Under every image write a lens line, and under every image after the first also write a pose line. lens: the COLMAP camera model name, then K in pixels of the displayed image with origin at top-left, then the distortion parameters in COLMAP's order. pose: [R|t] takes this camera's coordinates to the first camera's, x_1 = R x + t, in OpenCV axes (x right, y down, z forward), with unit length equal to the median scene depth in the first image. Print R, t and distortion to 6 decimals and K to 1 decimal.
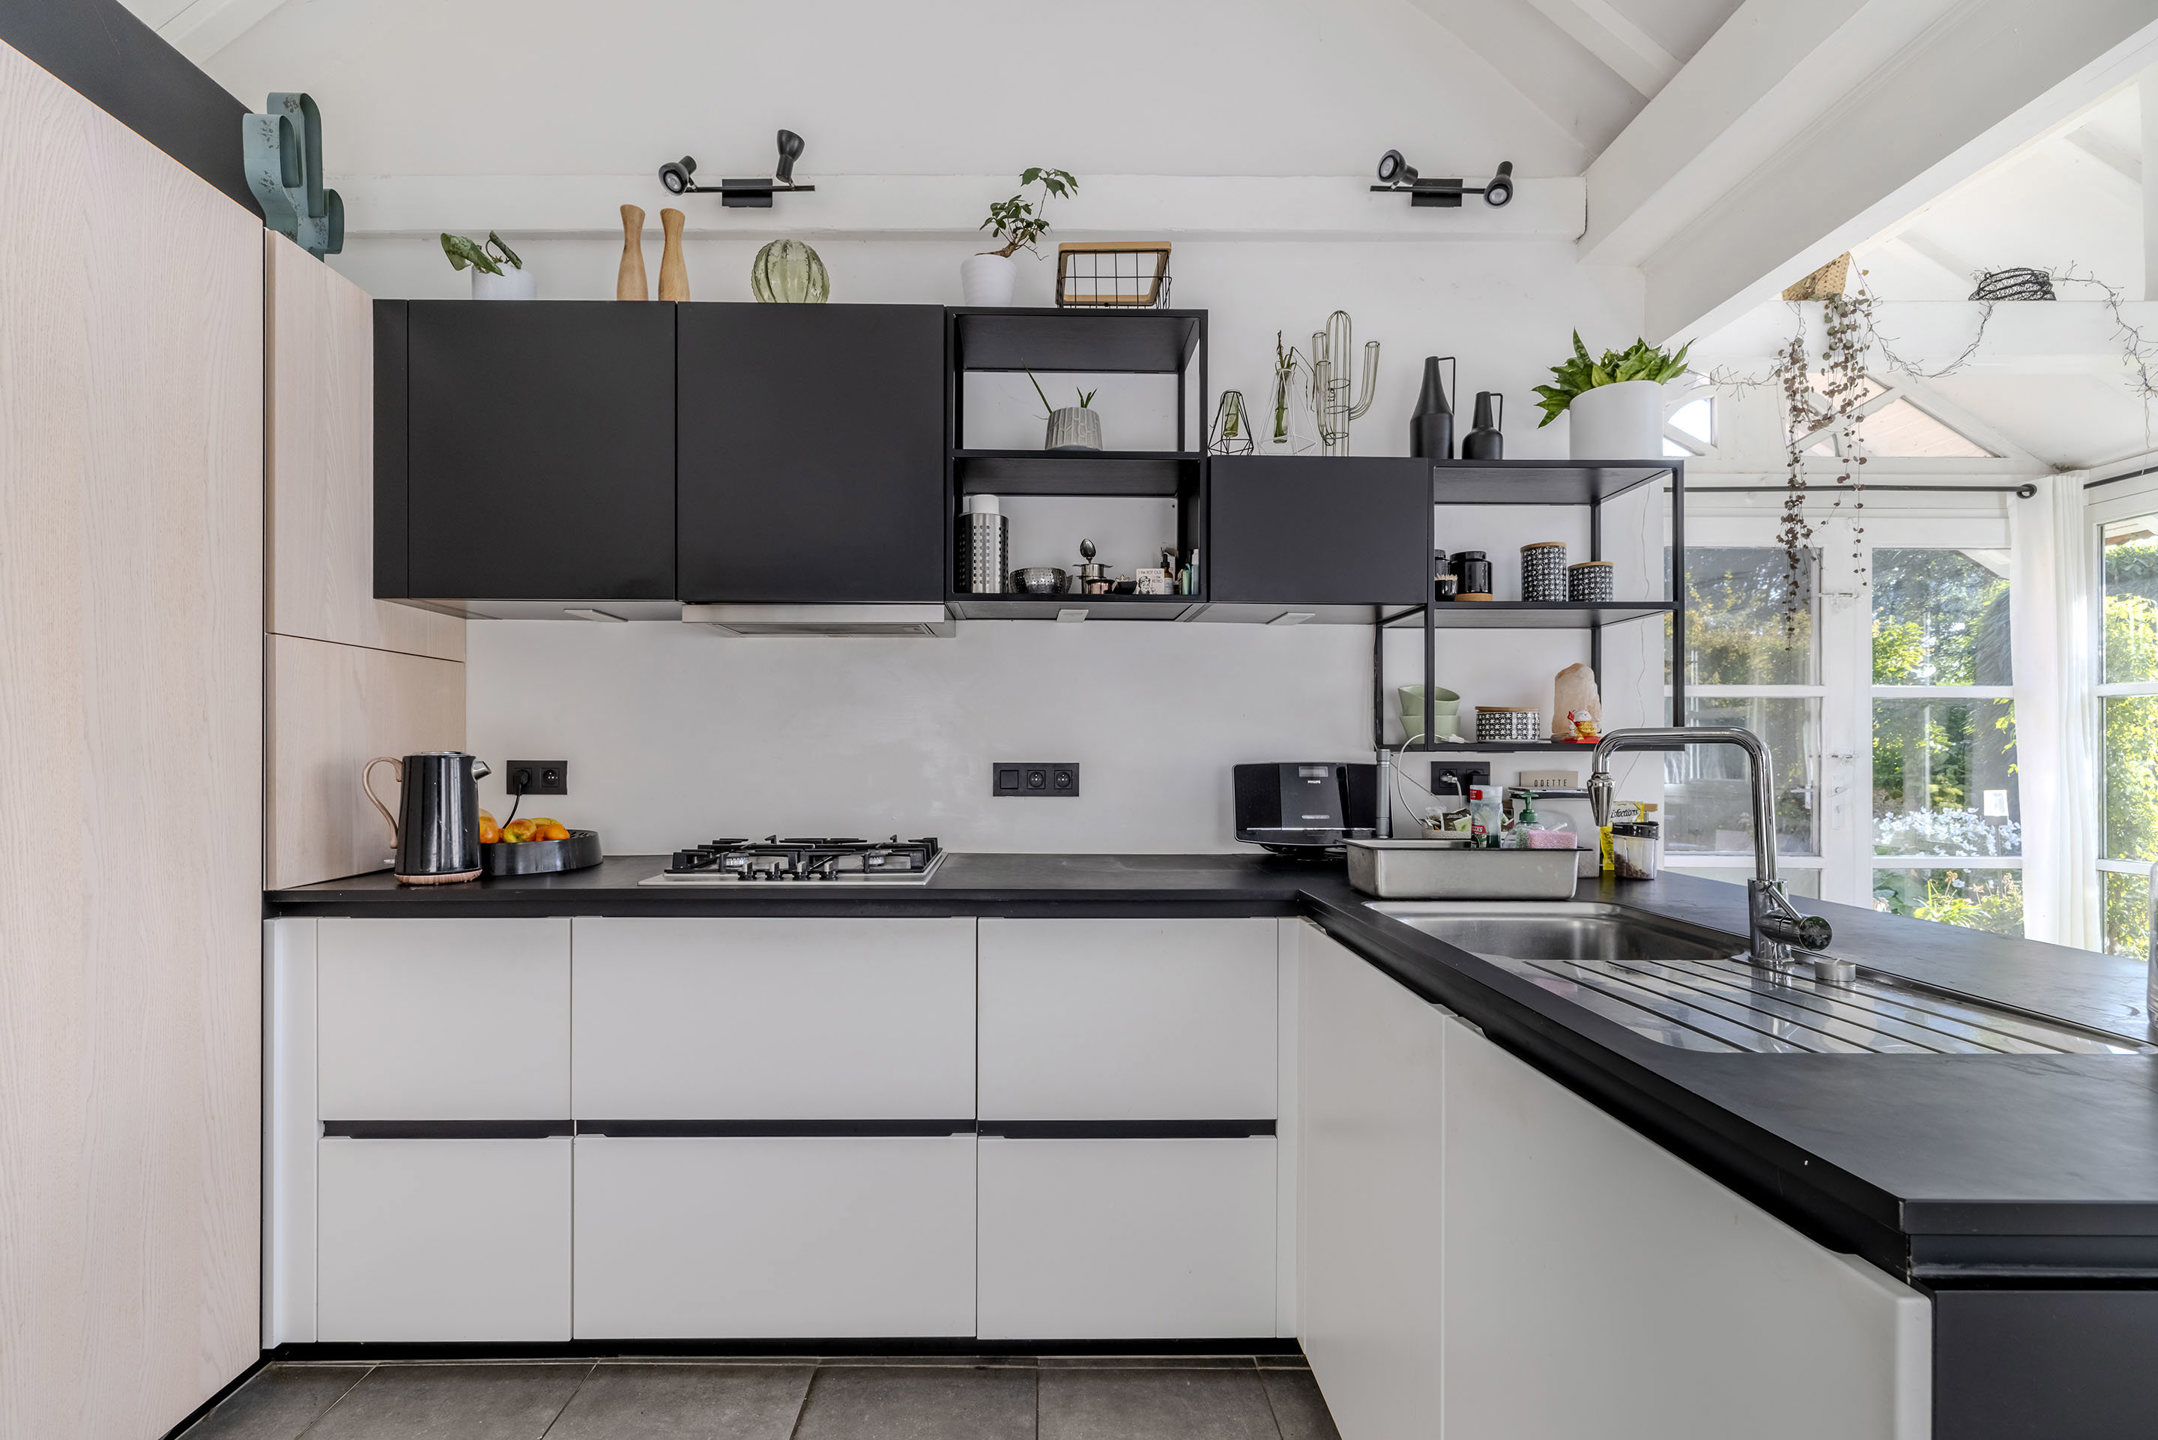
lens RADIAL K [[915.5, 0, 1039.8], [0, 915.5, 740.8], [0, 0, 1]] dist [-0.009634, 0.006086]
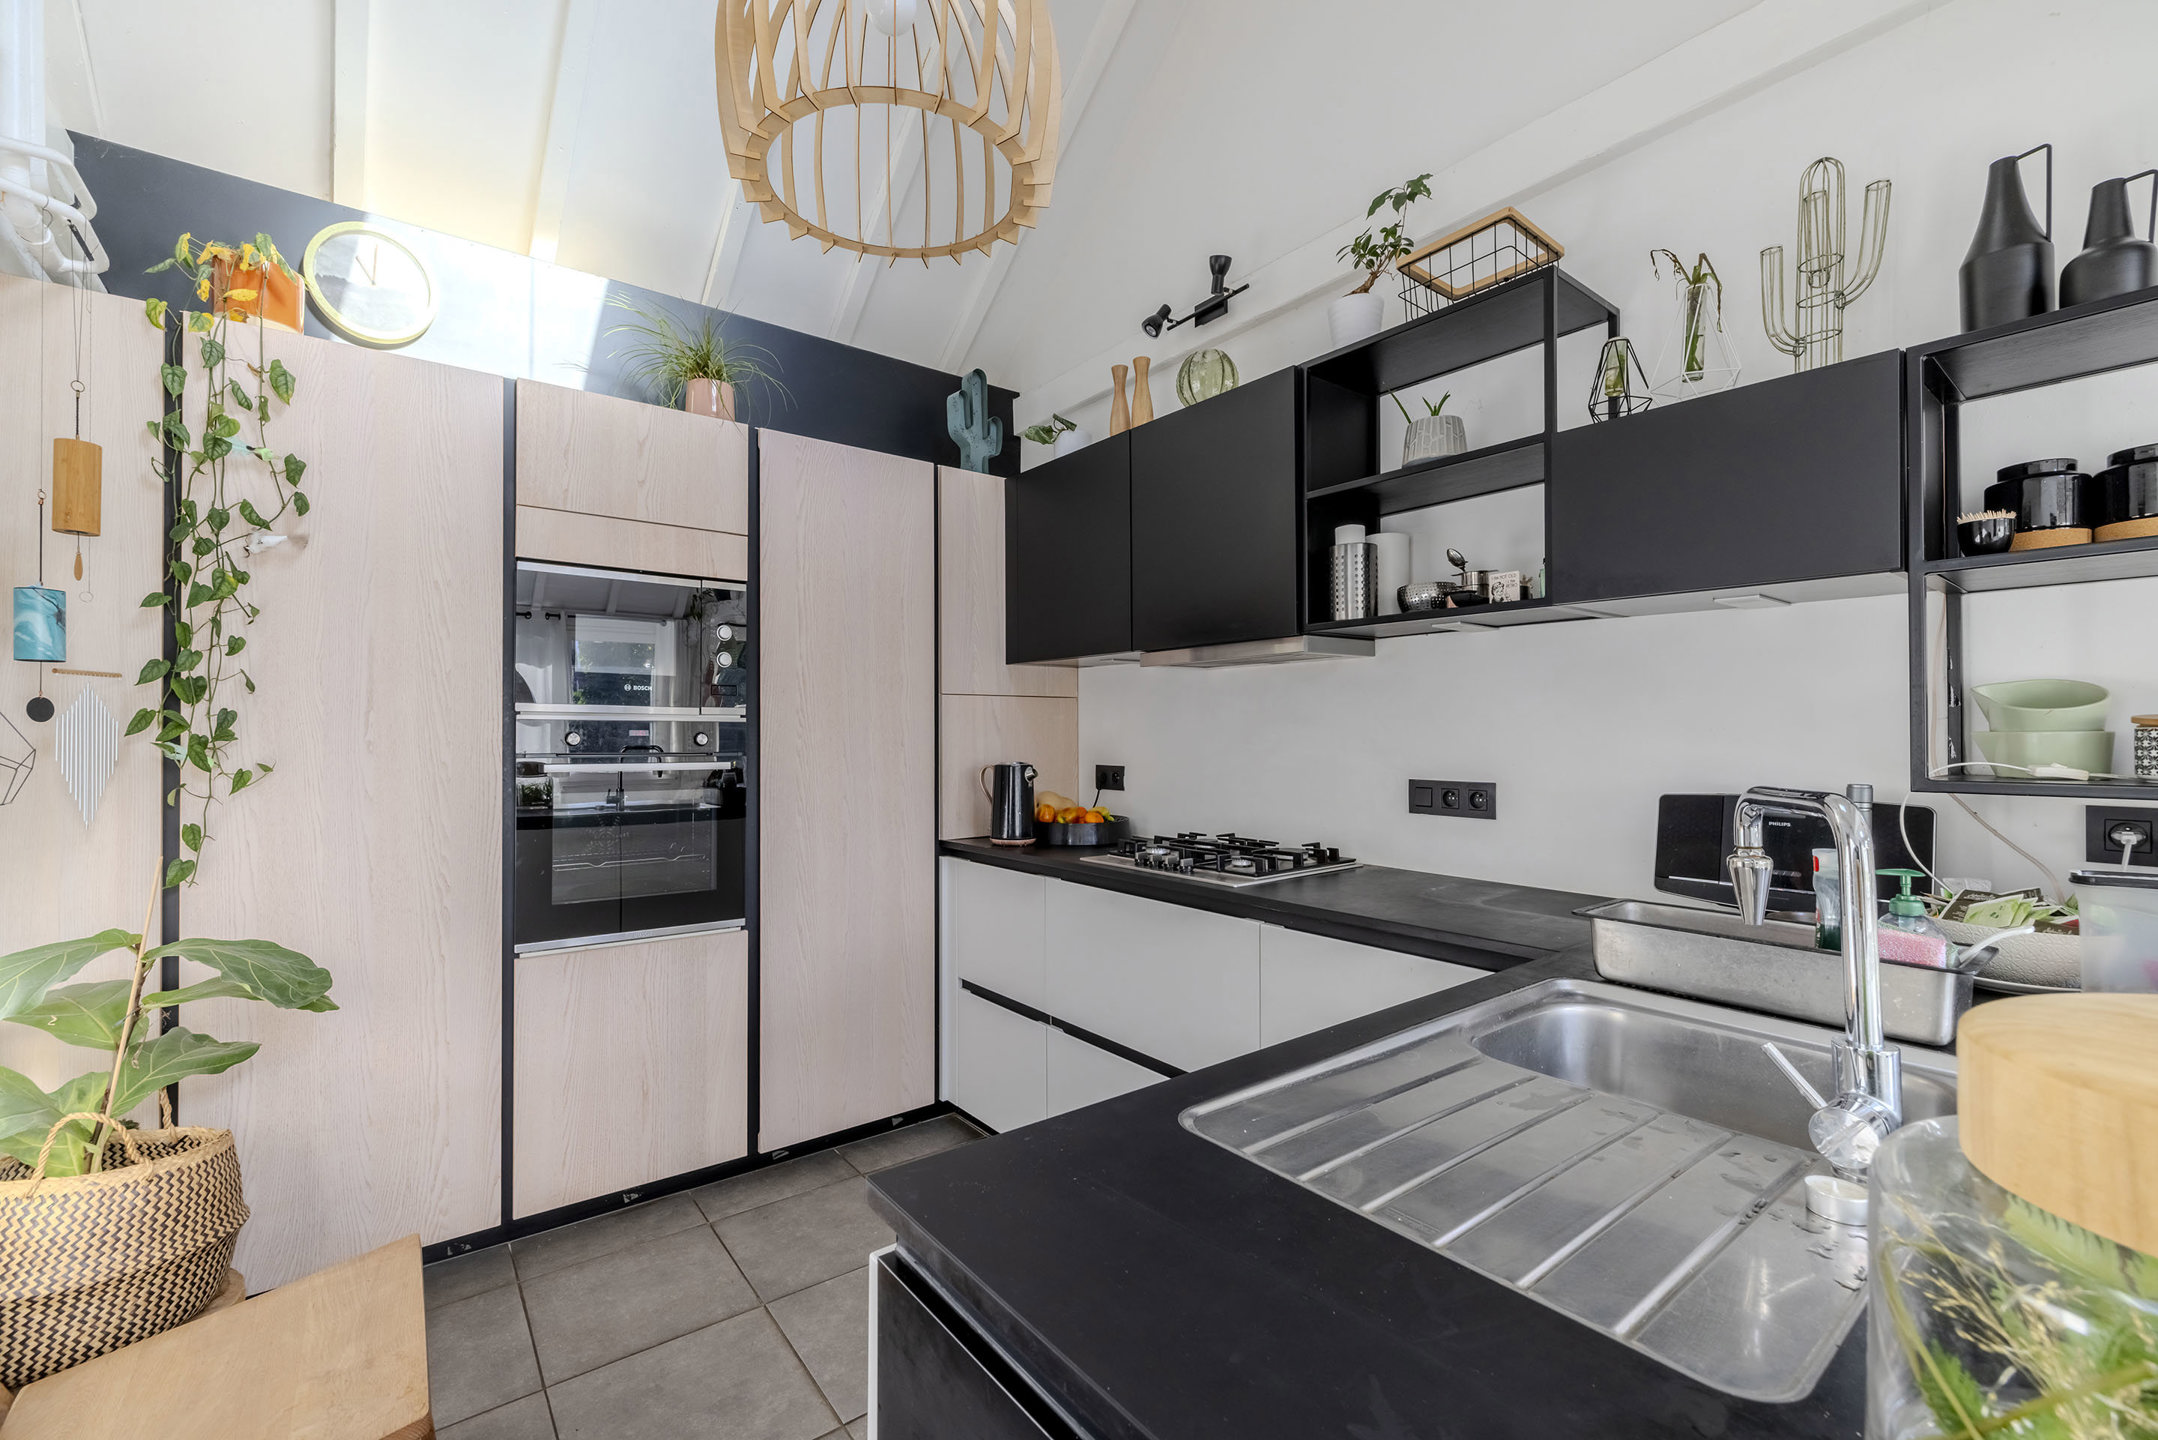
lens RADIAL K [[899.4, 0, 1079.0], [0, 899.4, 720.0], [0, 0, 1]] dist [0.000747, 0.000049]
pose [[0.607804, -0.013949, -0.793964, 0.539471], [0.008201, 0.999903, -0.011289, -0.034822], [0.794044, 0.000350, 0.607860, 0.122243]]
